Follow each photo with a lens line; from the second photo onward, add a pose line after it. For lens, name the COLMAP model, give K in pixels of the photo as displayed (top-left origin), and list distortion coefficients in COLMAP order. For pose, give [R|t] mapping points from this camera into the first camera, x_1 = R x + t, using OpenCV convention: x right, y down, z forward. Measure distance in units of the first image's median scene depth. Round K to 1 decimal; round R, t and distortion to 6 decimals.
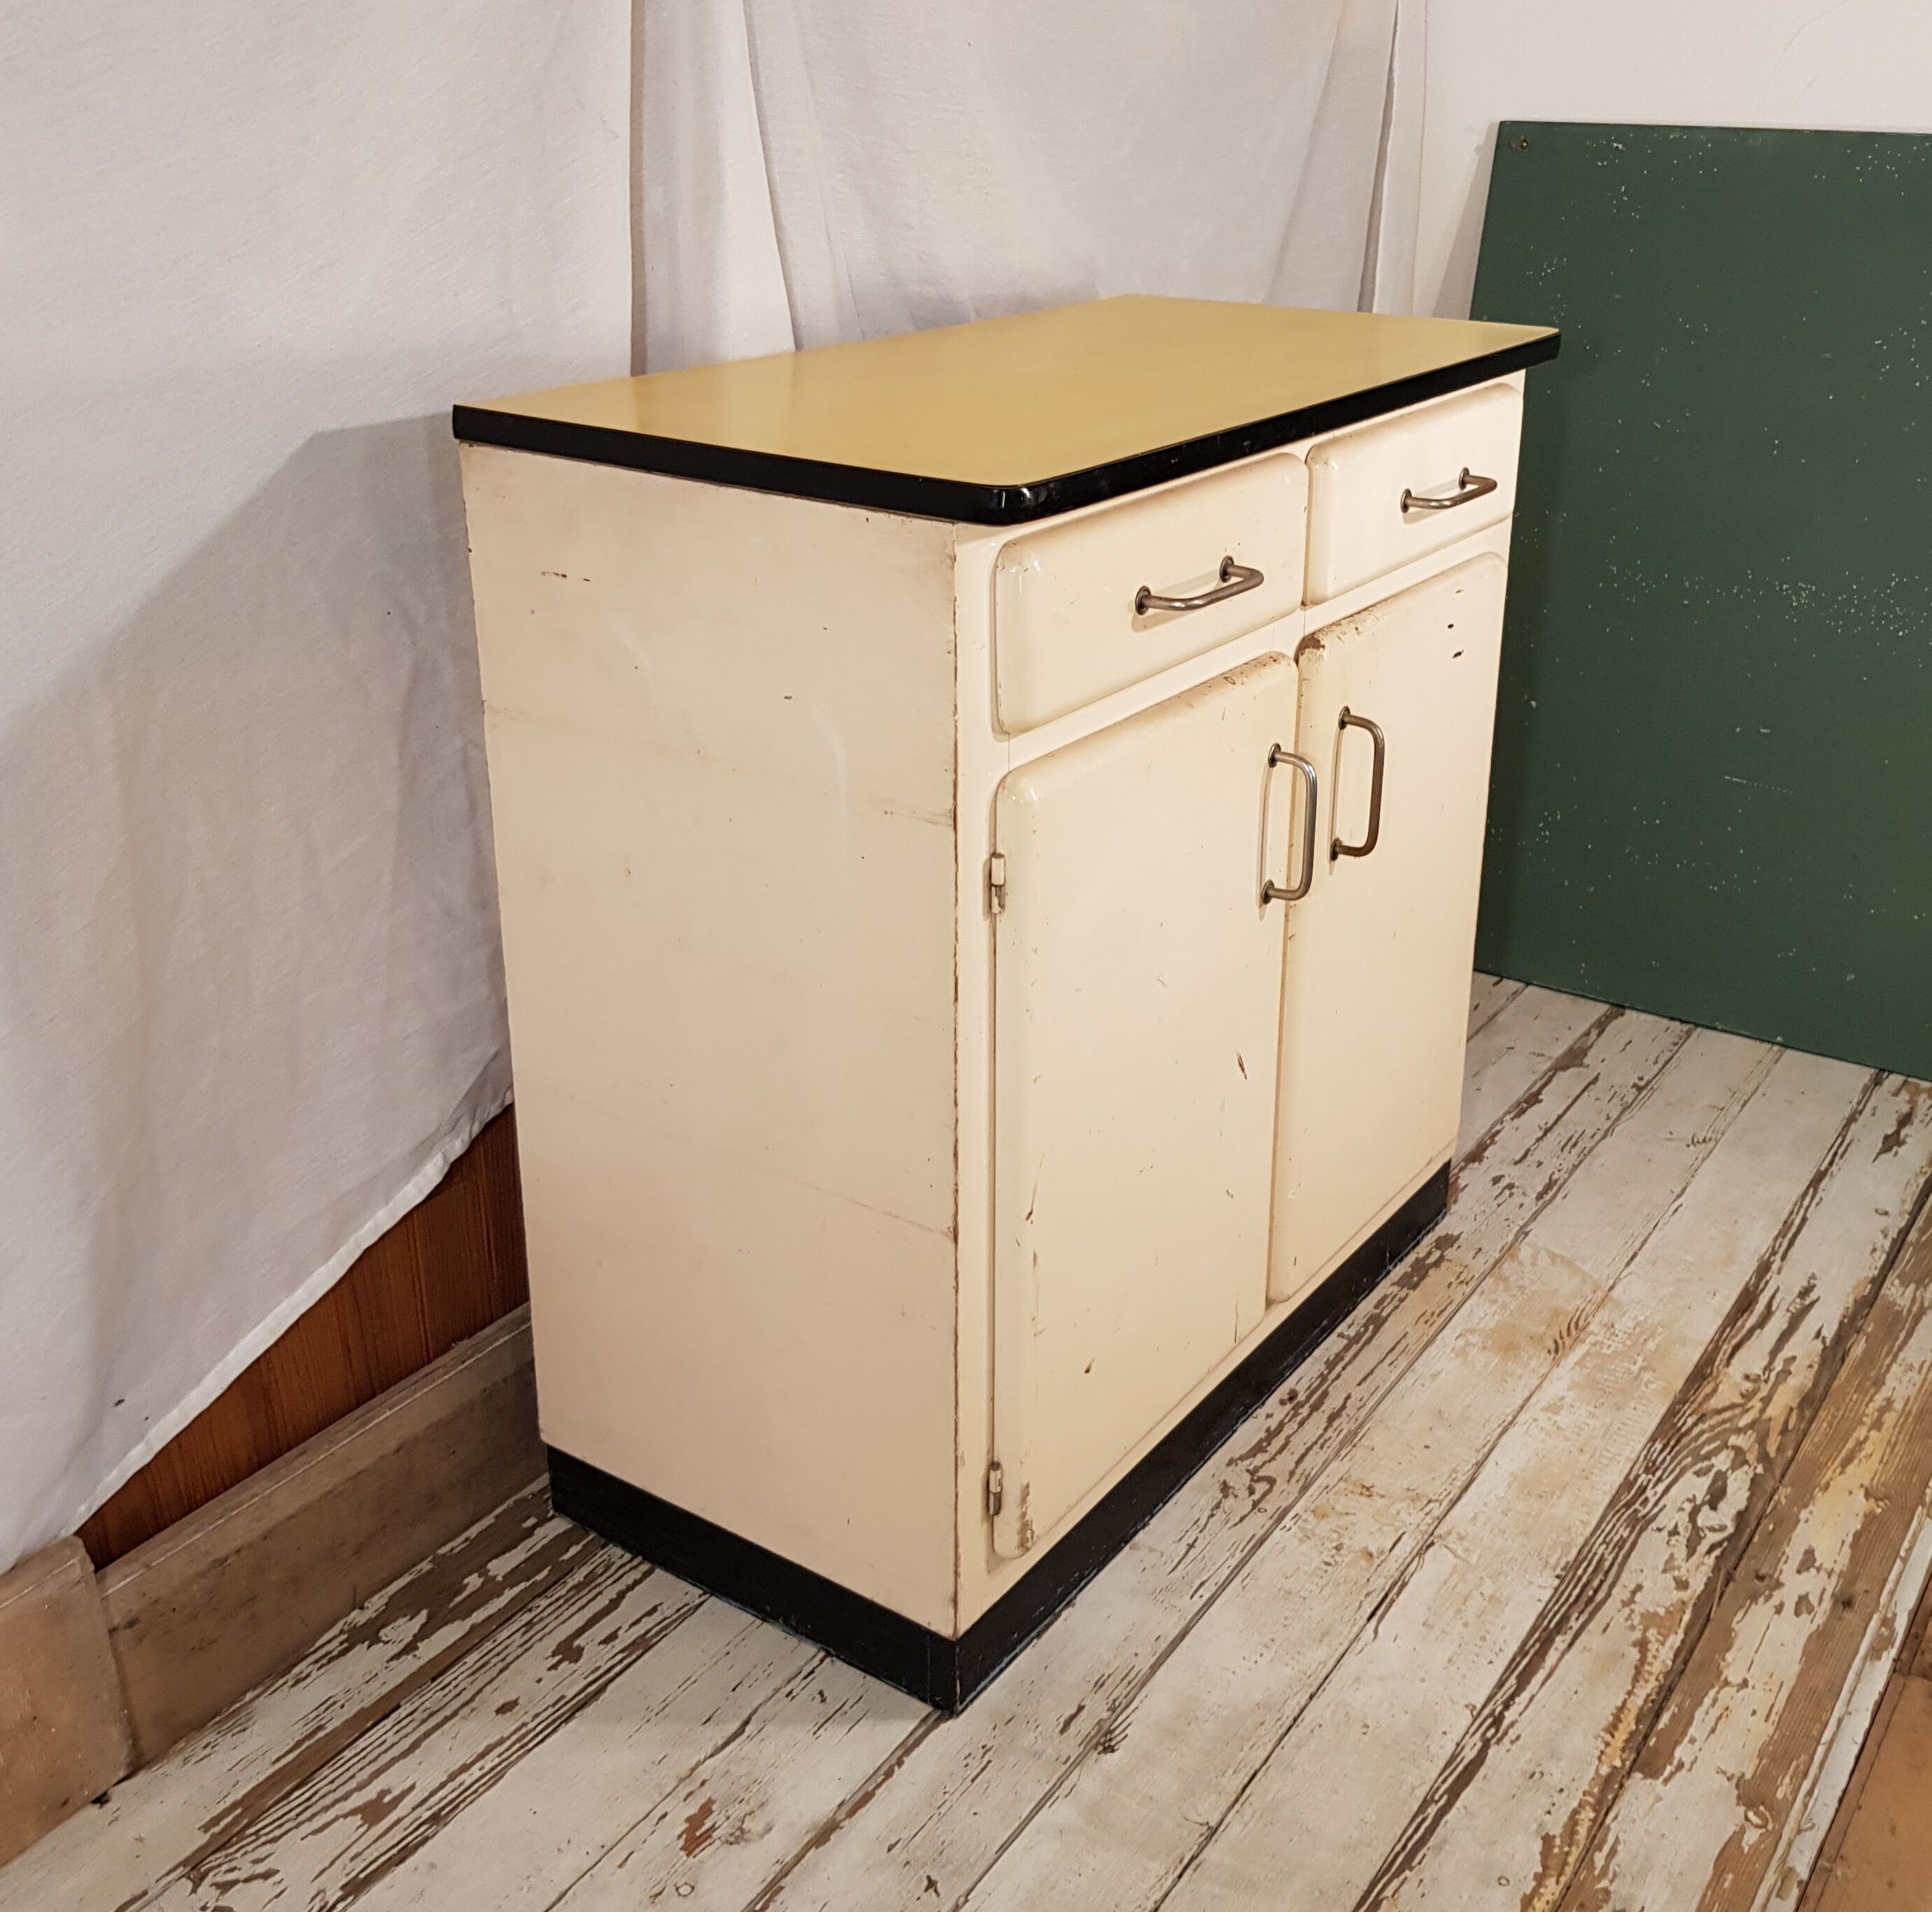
lens RADIAL K [[2183.1, 0, 1059.4], [0, 2183.1, 843.3], [0, 0, 1]] dist [0.008507, 0.000000]
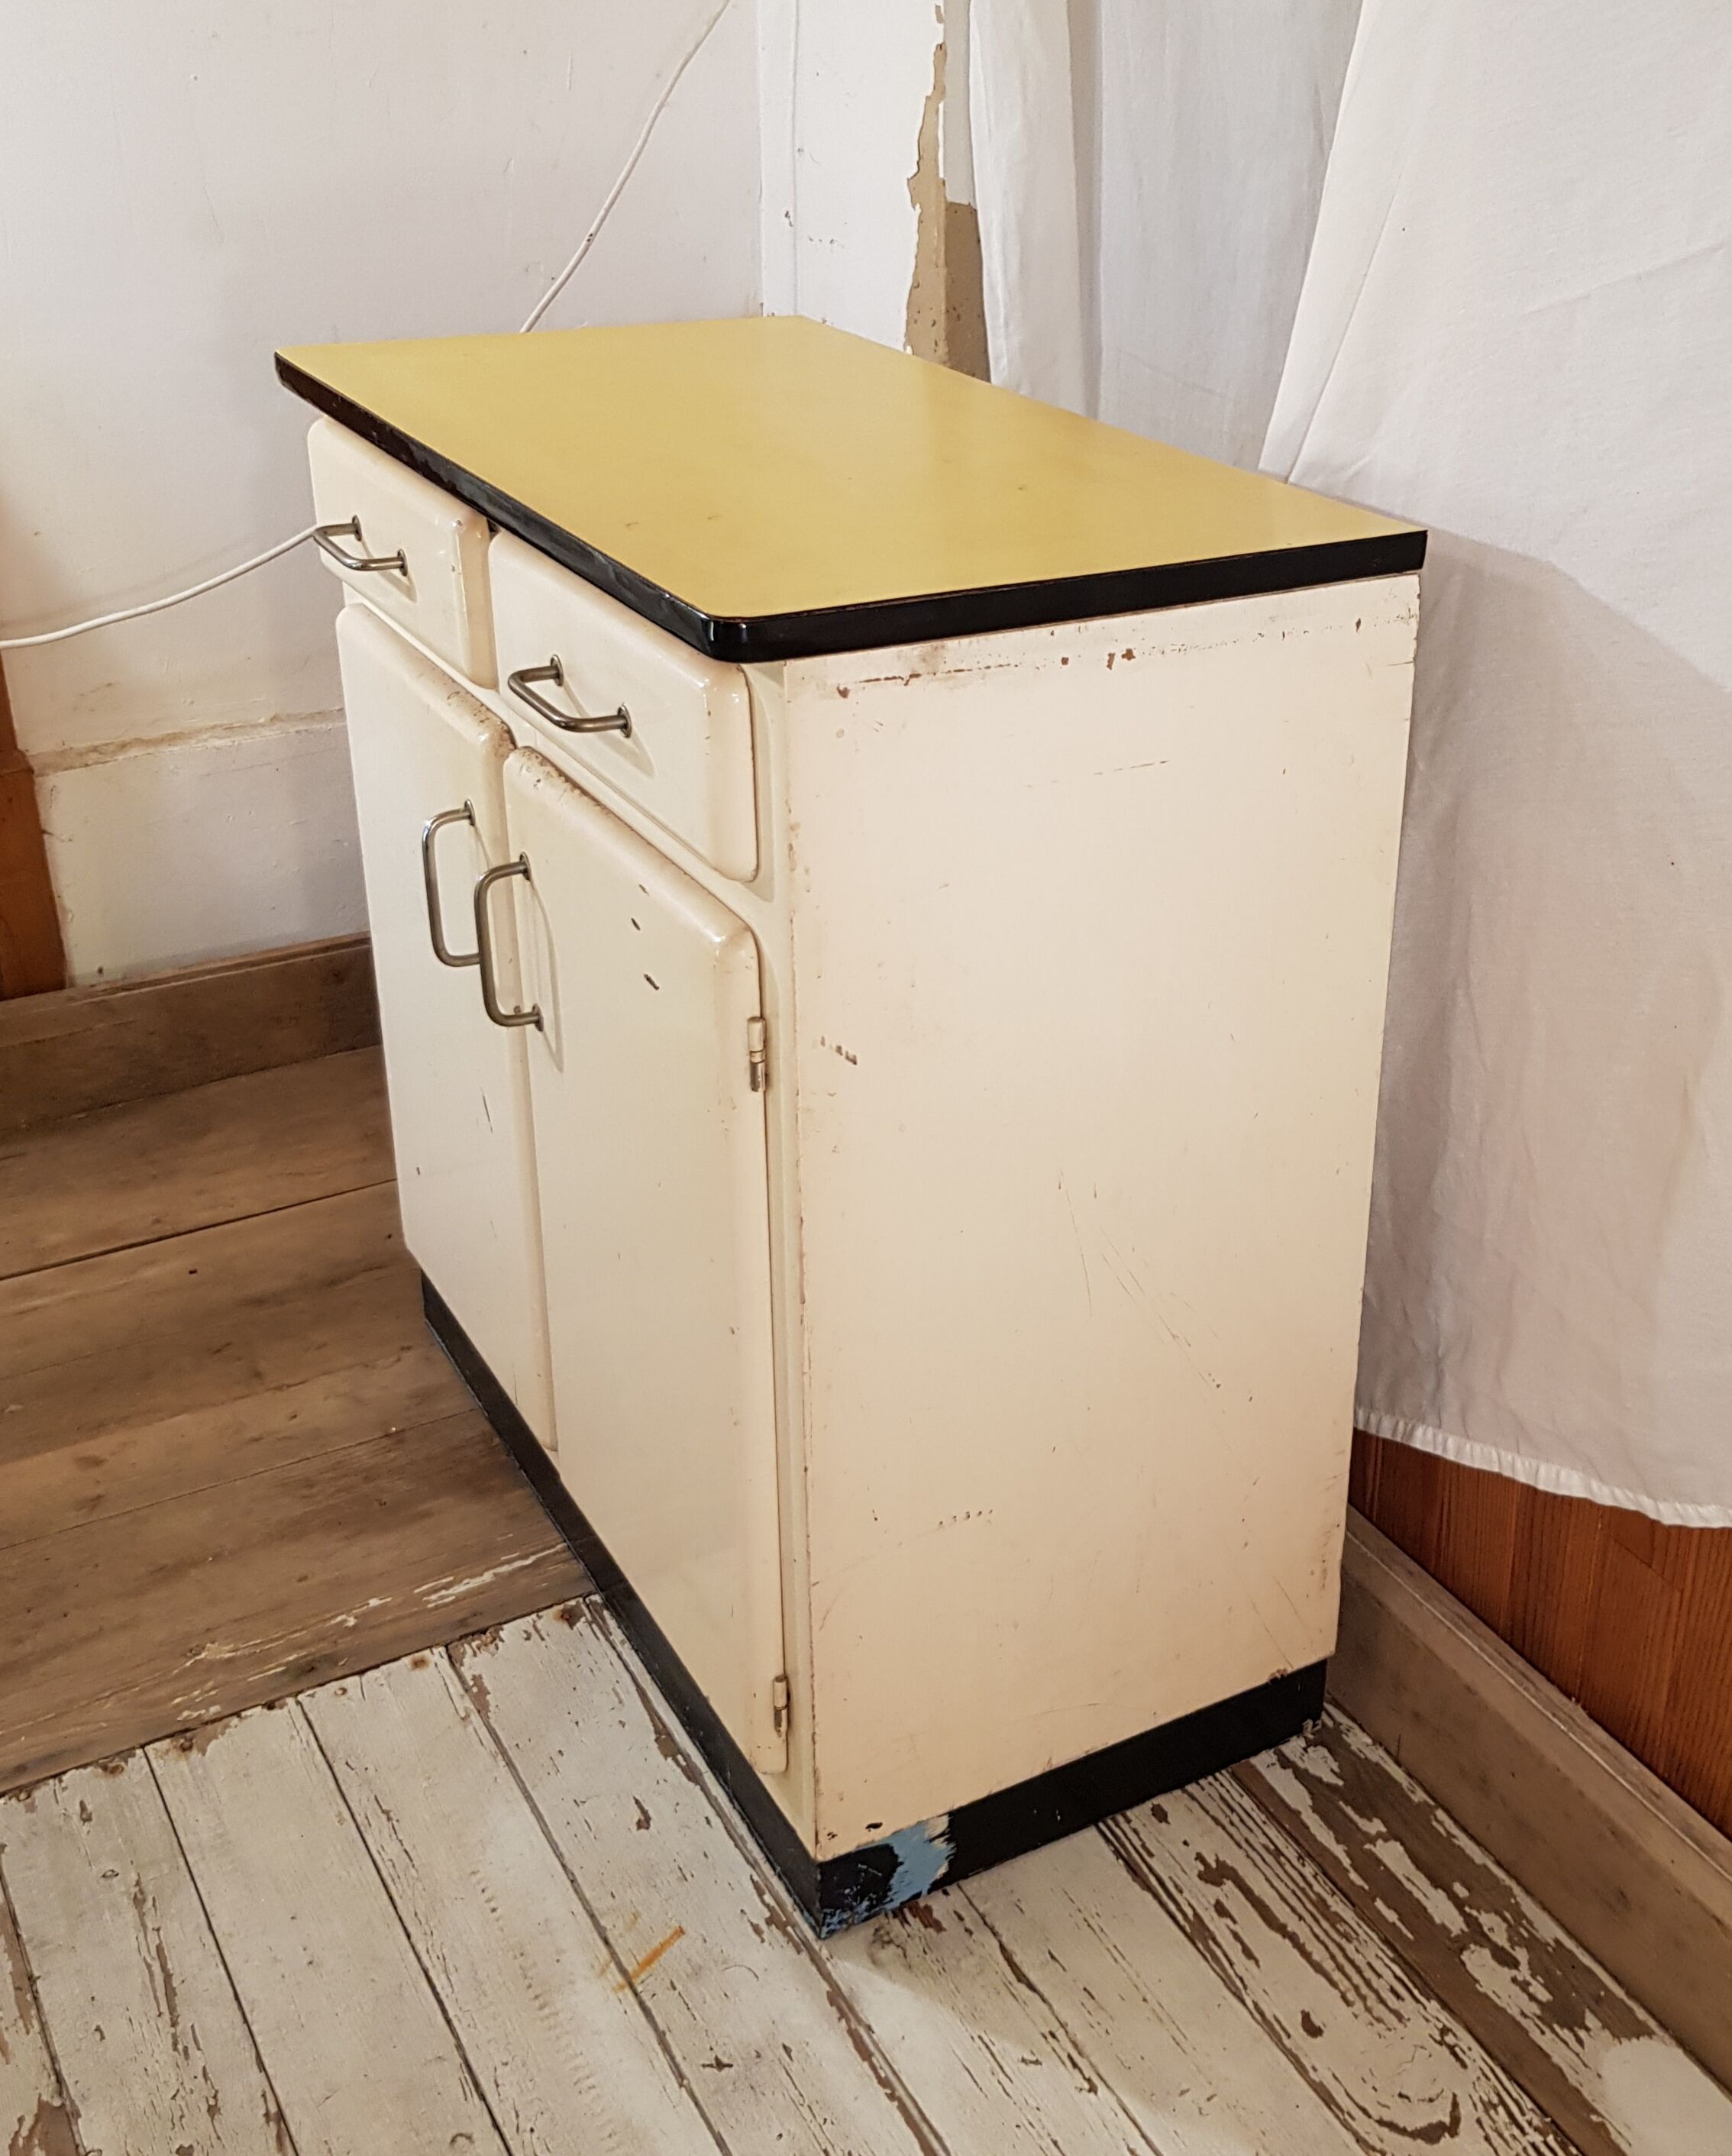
lens RADIAL K [[2492.6, 0, 1107.2], [0, 2492.6, 928.7], [0, 0, 1]] dist [0.022495, 0.000000]
pose [[-0.436458, 0.356105, -0.826253, 0.491825], [-0.335137, 0.787907, 0.516610, -0.442070], [0.834978, 0.502387, -0.224544, 0.944375]]
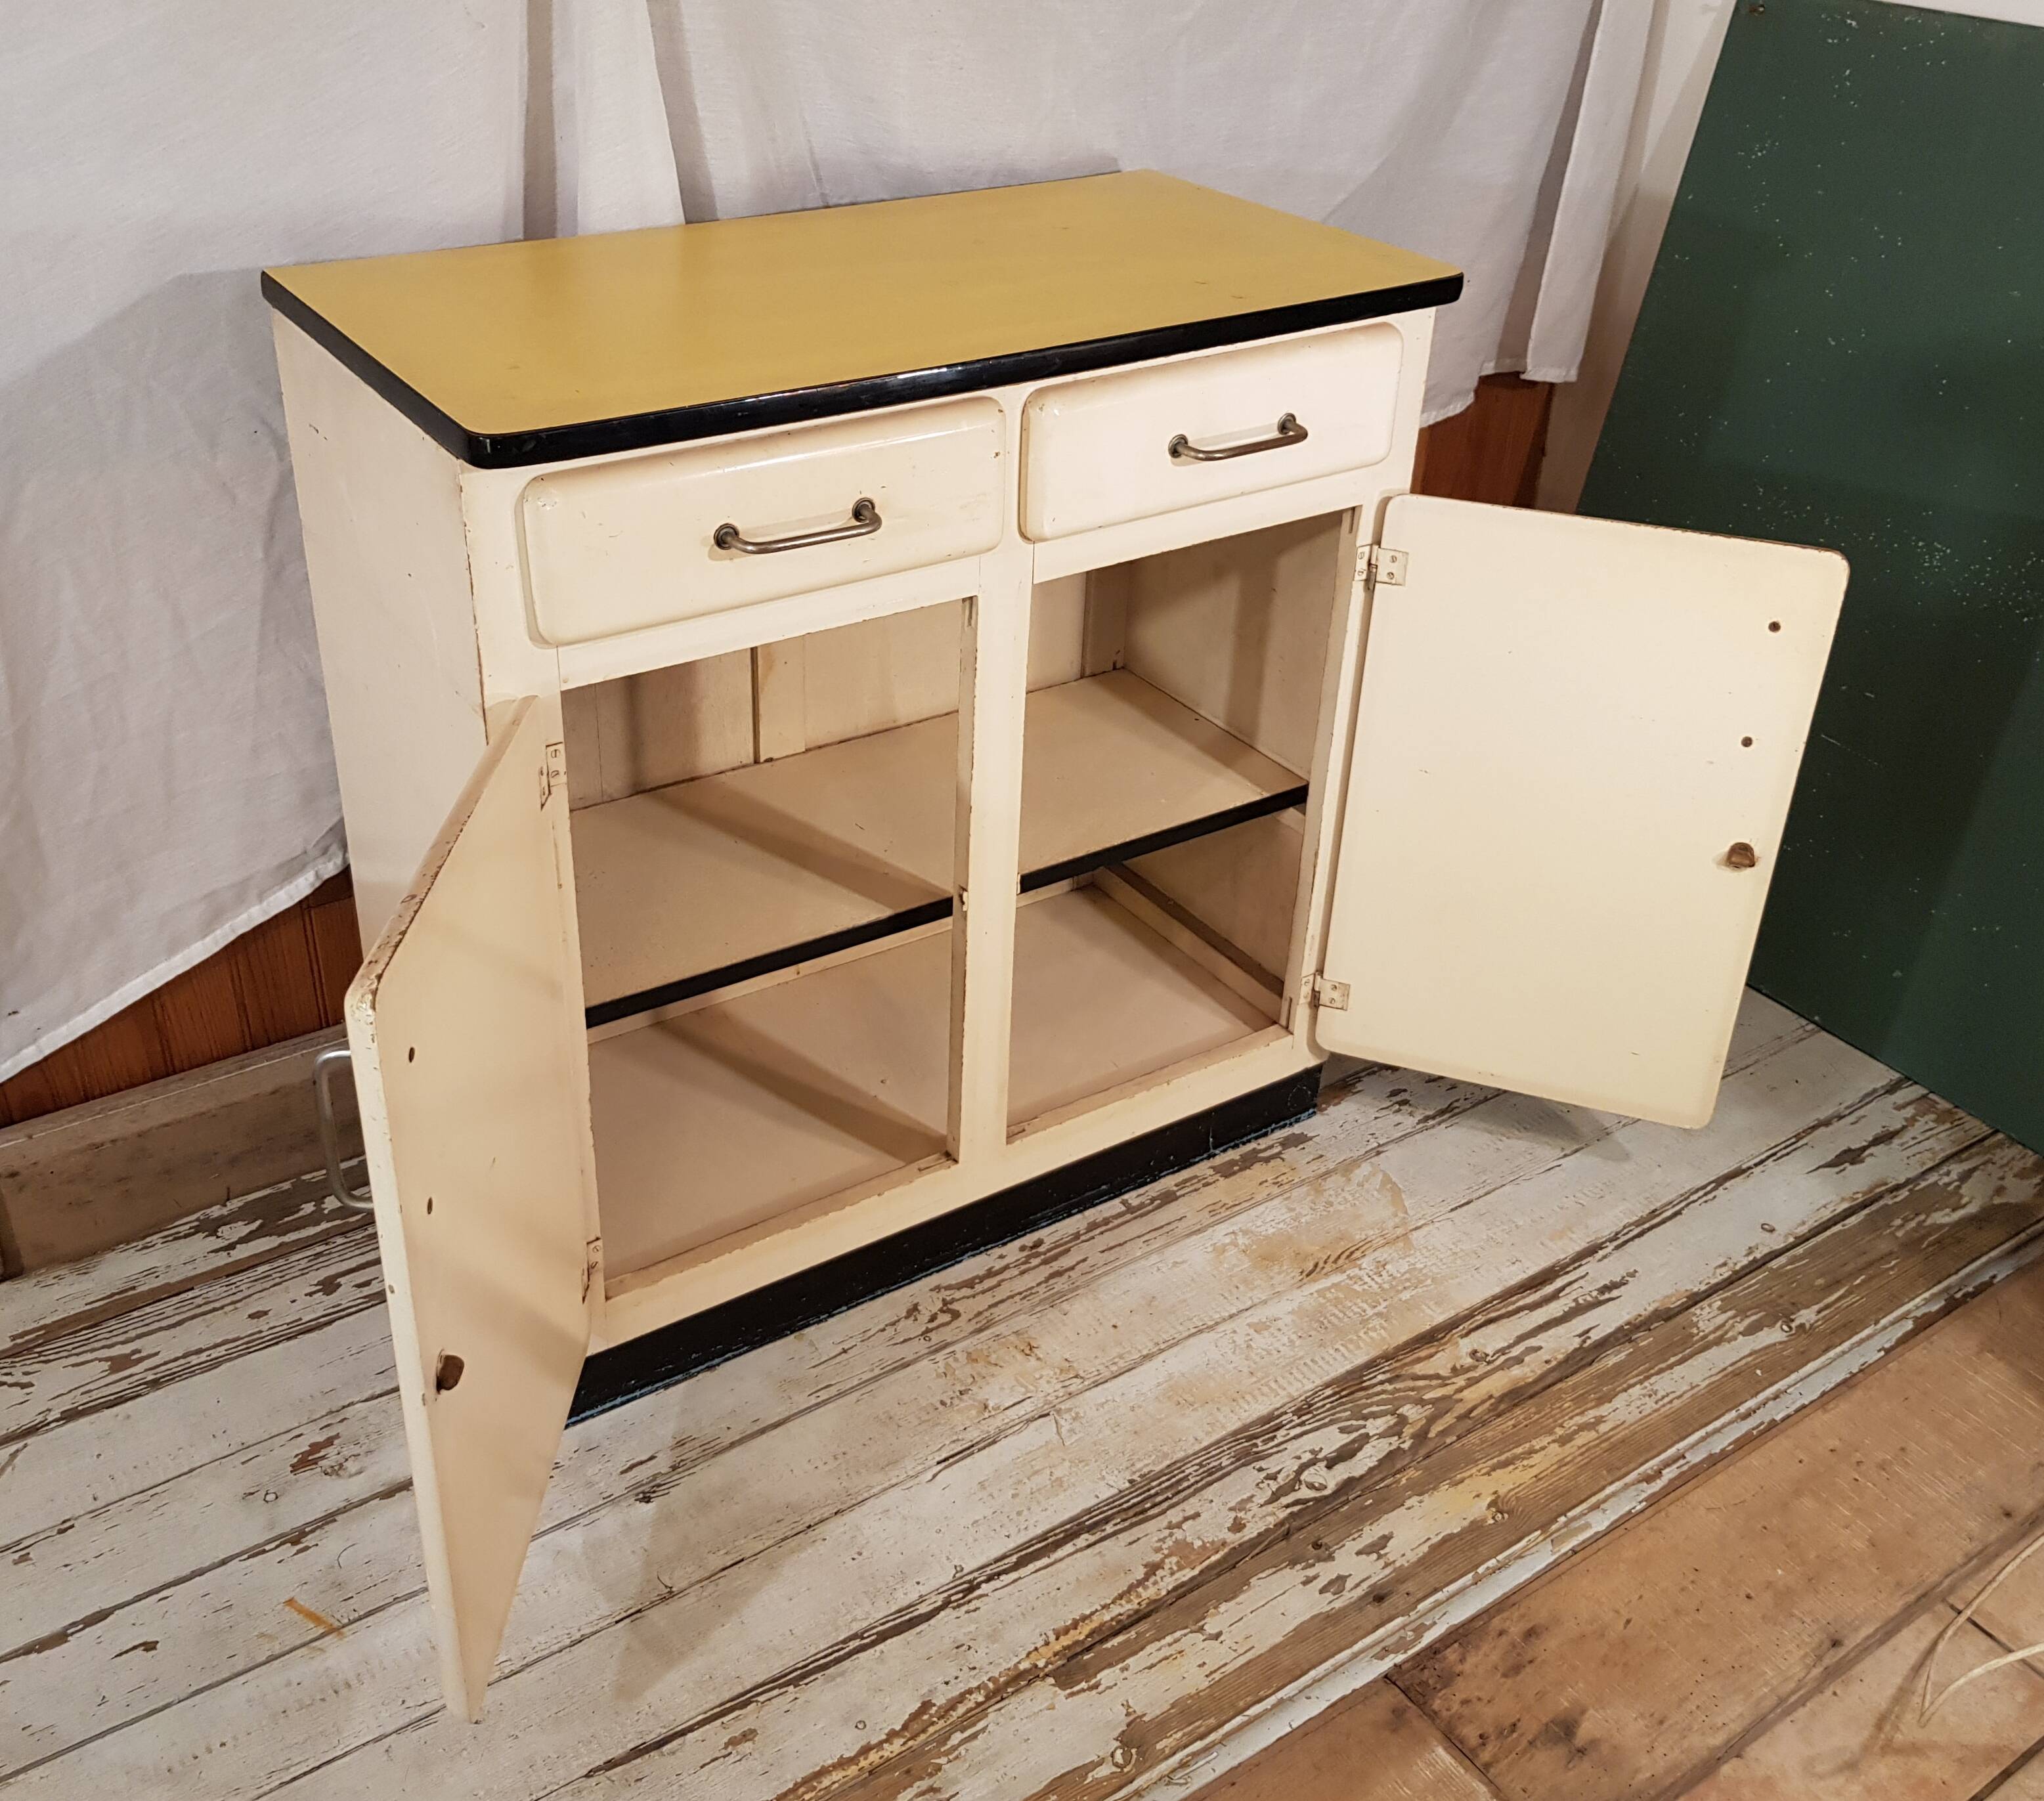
lens RADIAL K [[2026.7, 0, 974.9], [0, 2026.7, 822.0], [0, 0, 1]] dist [0.021597, 0.000000]
pose [[0.914599, 0.208396, -0.346526, 0.434576], [-0.155296, 0.972274, 0.174832, -0.138971], [0.373352, -0.106087, 0.921604, 0.091865]]
